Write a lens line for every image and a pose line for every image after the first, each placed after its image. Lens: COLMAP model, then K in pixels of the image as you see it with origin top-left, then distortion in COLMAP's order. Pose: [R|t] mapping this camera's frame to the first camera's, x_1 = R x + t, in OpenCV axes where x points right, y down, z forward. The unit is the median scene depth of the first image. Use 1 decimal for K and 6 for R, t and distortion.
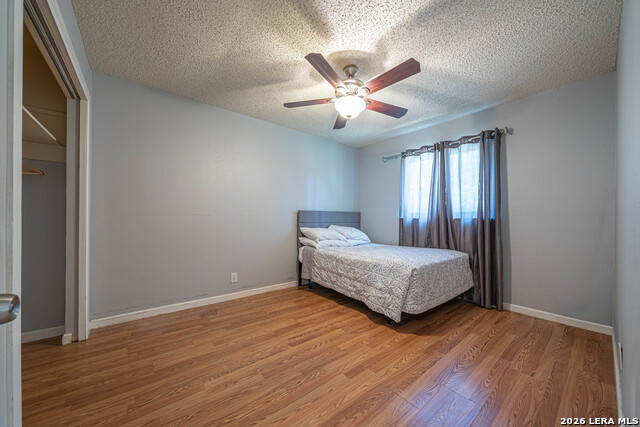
lens RADIAL K [[237.8, 0, 318.8], [0, 237.8, 217.2], [0, 0, 1]] dist [-0.006115, 0.000014]
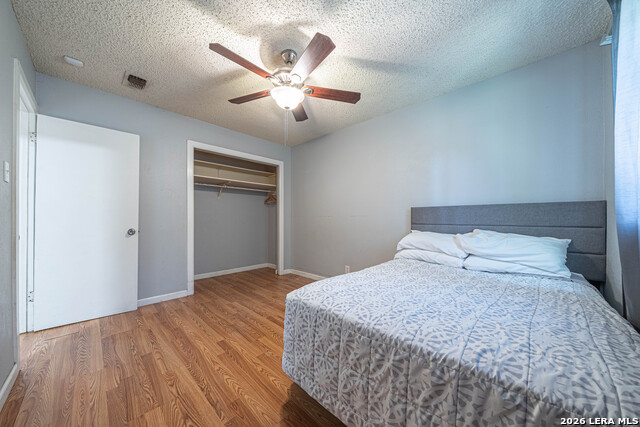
lens RADIAL K [[221.5, 0, 307.2], [0, 221.5, 217.3], [0, 0, 1]] dist [-0.004122, -0.000365]
pose [[0.087890, -0.011397, -0.996065, 1.148781], [0.006527, 0.999920, -0.010866, 0.013587], [0.996109, -0.005546, 0.087957, 1.156567]]
